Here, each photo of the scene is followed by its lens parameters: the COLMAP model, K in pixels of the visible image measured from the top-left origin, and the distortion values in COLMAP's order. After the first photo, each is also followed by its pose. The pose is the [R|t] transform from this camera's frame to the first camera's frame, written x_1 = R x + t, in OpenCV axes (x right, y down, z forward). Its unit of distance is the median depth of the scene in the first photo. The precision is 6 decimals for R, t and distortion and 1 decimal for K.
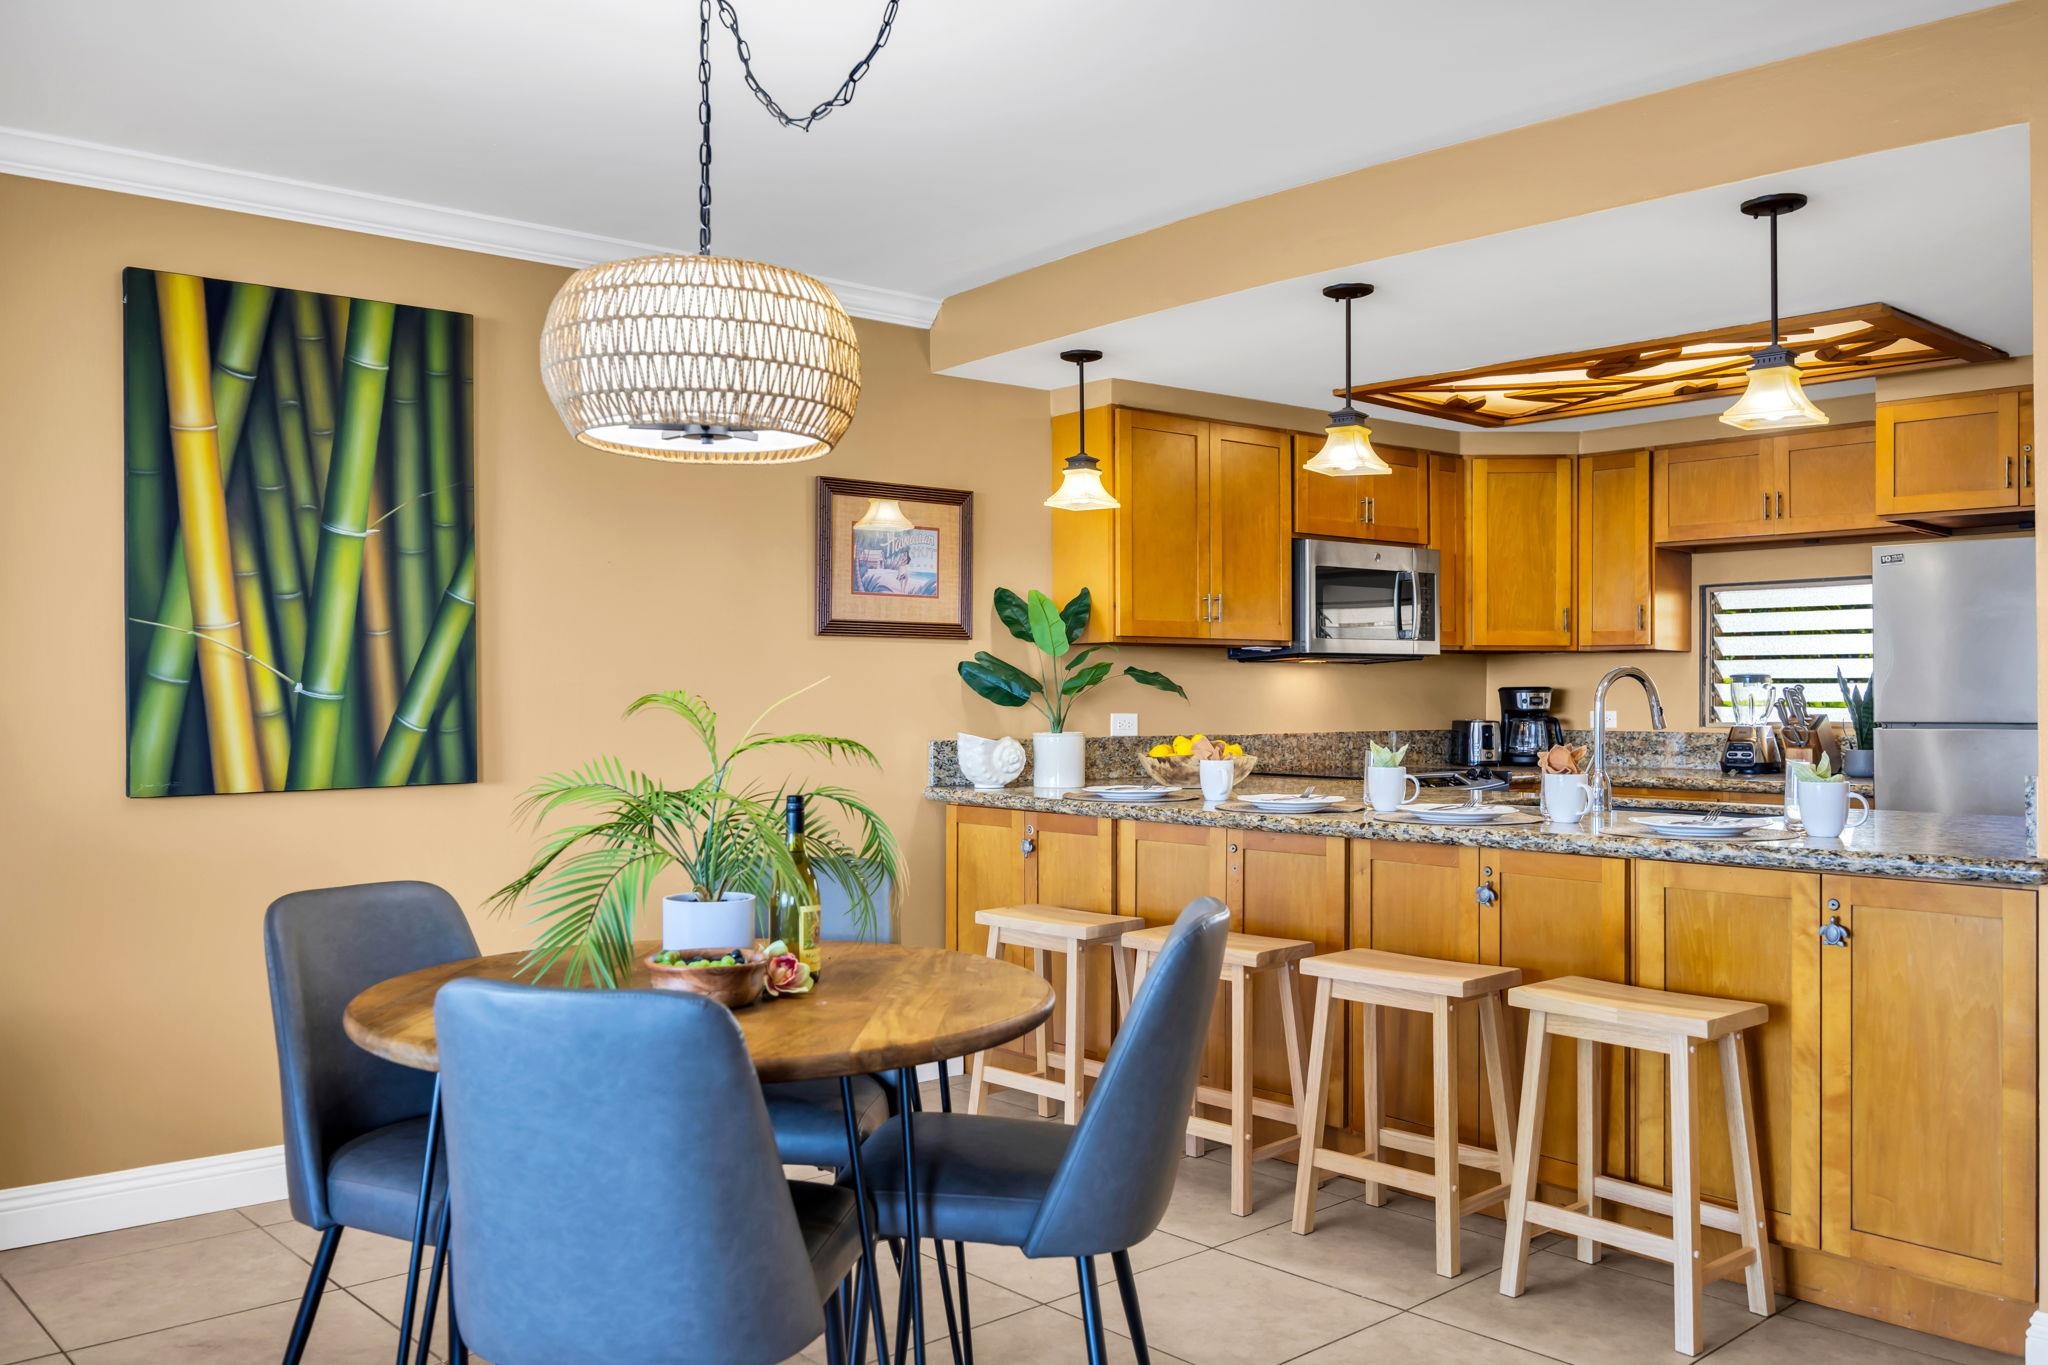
lens RADIAL K [[1664.9, 0, 1024.0], [0, 1664.9, 682.5], [0, 0, 1]] dist [-0.010202, -0.000502]
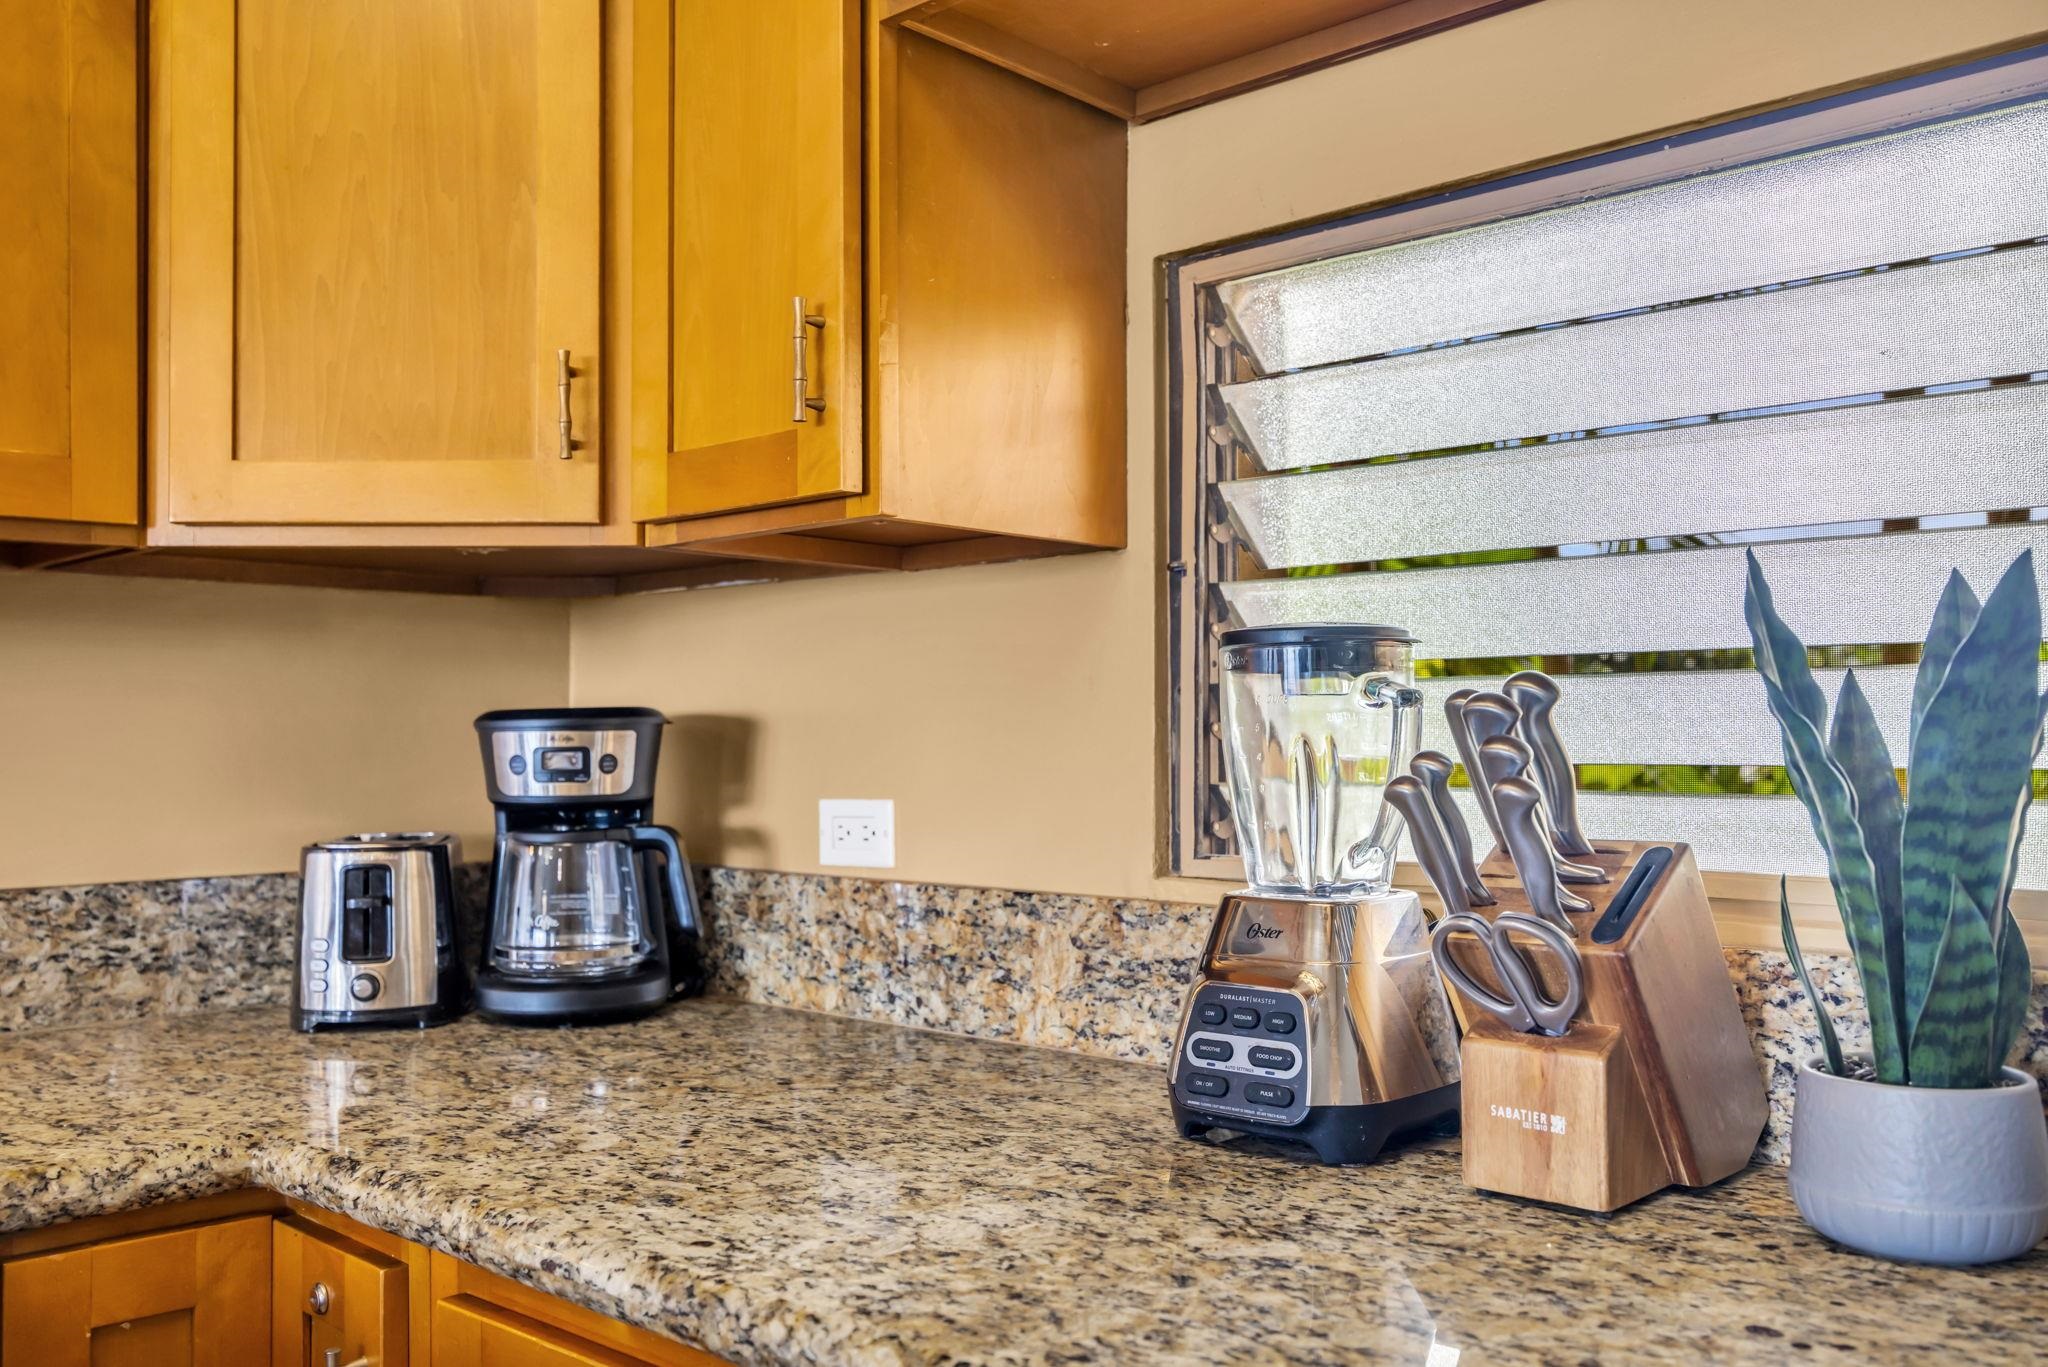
lens RADIAL K [[1760.3, 0, 1024.0], [0, 1760.3, 683.5], [0, 0, 1]] dist [-0.001466, -0.002221]
pose [[0.997736, -0.003355, 0.067172, 0.566081], [0.004781, 0.999767, -0.021068, 0.008183], [-0.067086, 0.021342, 0.997519, 1.156168]]
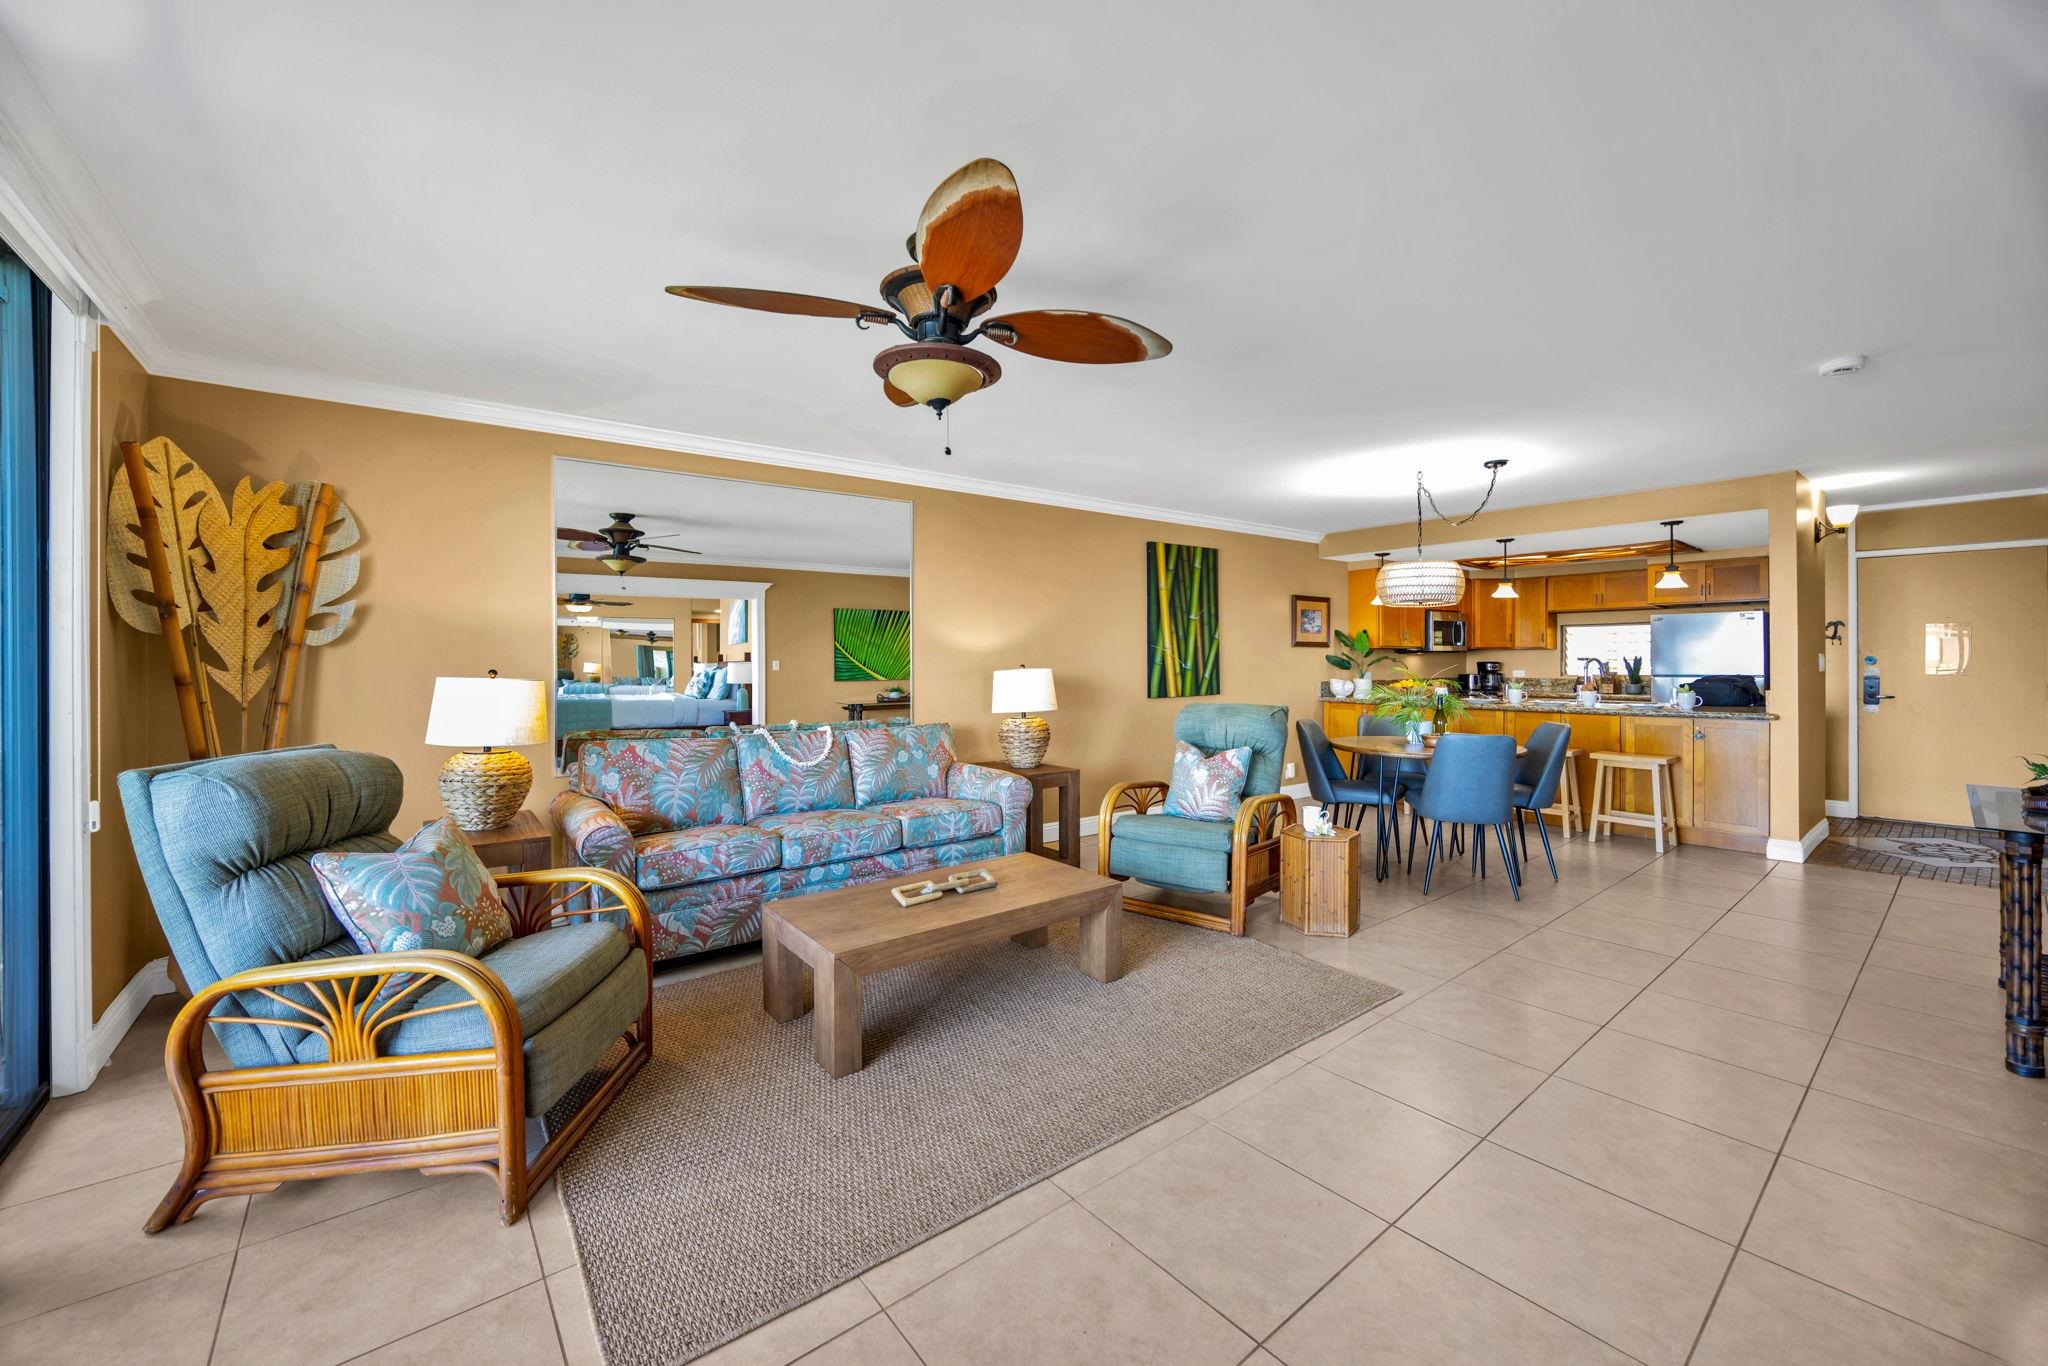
lens RADIAL K [[787.7, 0, 1019.6], [0, 787.7, 664.8], [0, 0, 1]] dist [-0.000359, -0.000101]
pose [[0.998379, -0.002189, -0.056871, -0.635692], [0.002909, 0.999917, 0.012587, -0.017812], [0.056838, -0.012732, 0.998302, -0.551832]]
